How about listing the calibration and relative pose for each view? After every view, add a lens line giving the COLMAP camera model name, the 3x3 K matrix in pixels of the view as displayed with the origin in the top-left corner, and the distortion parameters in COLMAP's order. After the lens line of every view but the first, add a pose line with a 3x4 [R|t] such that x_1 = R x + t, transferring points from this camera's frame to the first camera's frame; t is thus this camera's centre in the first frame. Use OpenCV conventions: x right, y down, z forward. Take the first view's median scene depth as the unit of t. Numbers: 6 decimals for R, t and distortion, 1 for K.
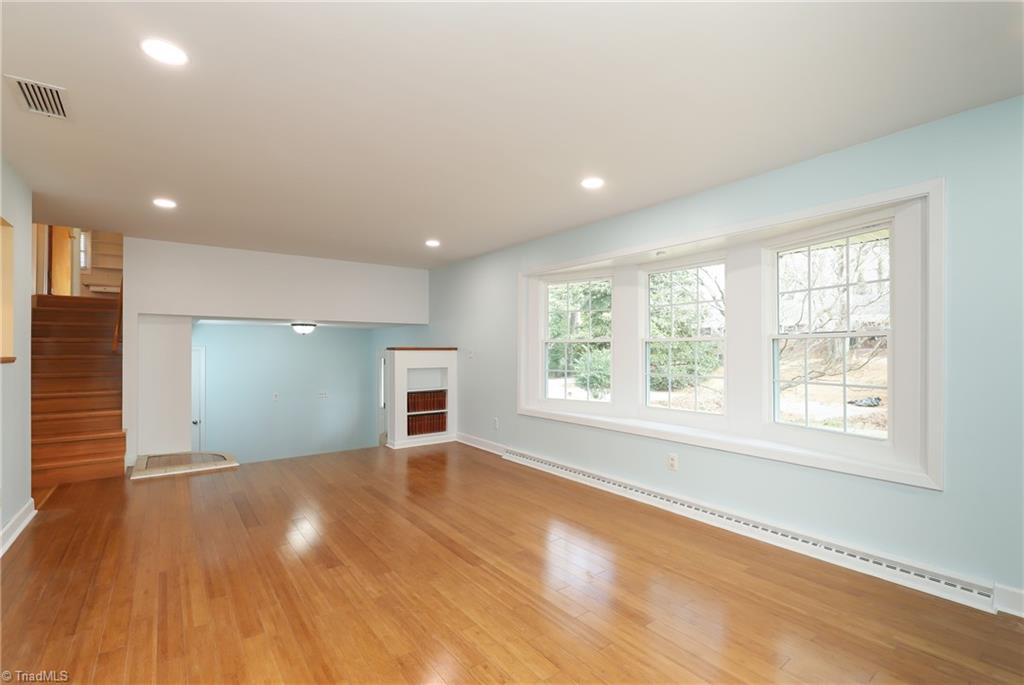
lens RADIAL K [[467.6, 0, 514.7], [0, 467.6, 344.8], [0, 0, 1]] dist [-0.018629, -0.001384]
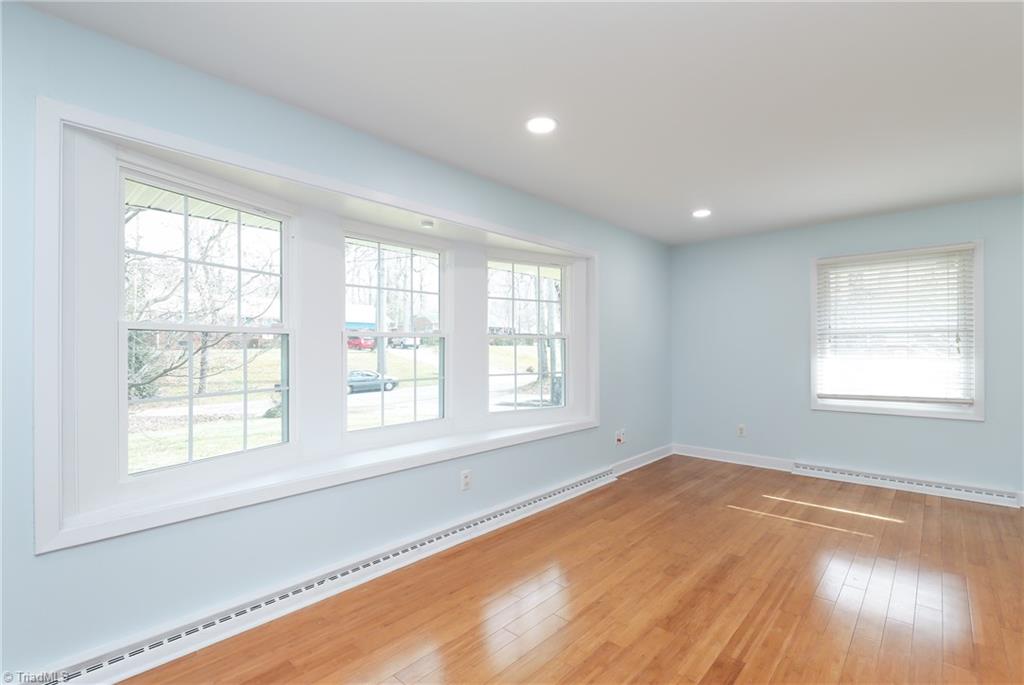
lens RADIAL K [[467.6, 0, 504.1], [0, 467.6, 350.9], [0, 0, 1]] dist [-0.018629, -0.001384]
pose [[-0.186037, -0.005782, 0.982526, -0.686368], [-0.011295, 0.999929, 0.003746, 0.016067], [-0.982478, -0.010400, -0.186090, 1.476305]]
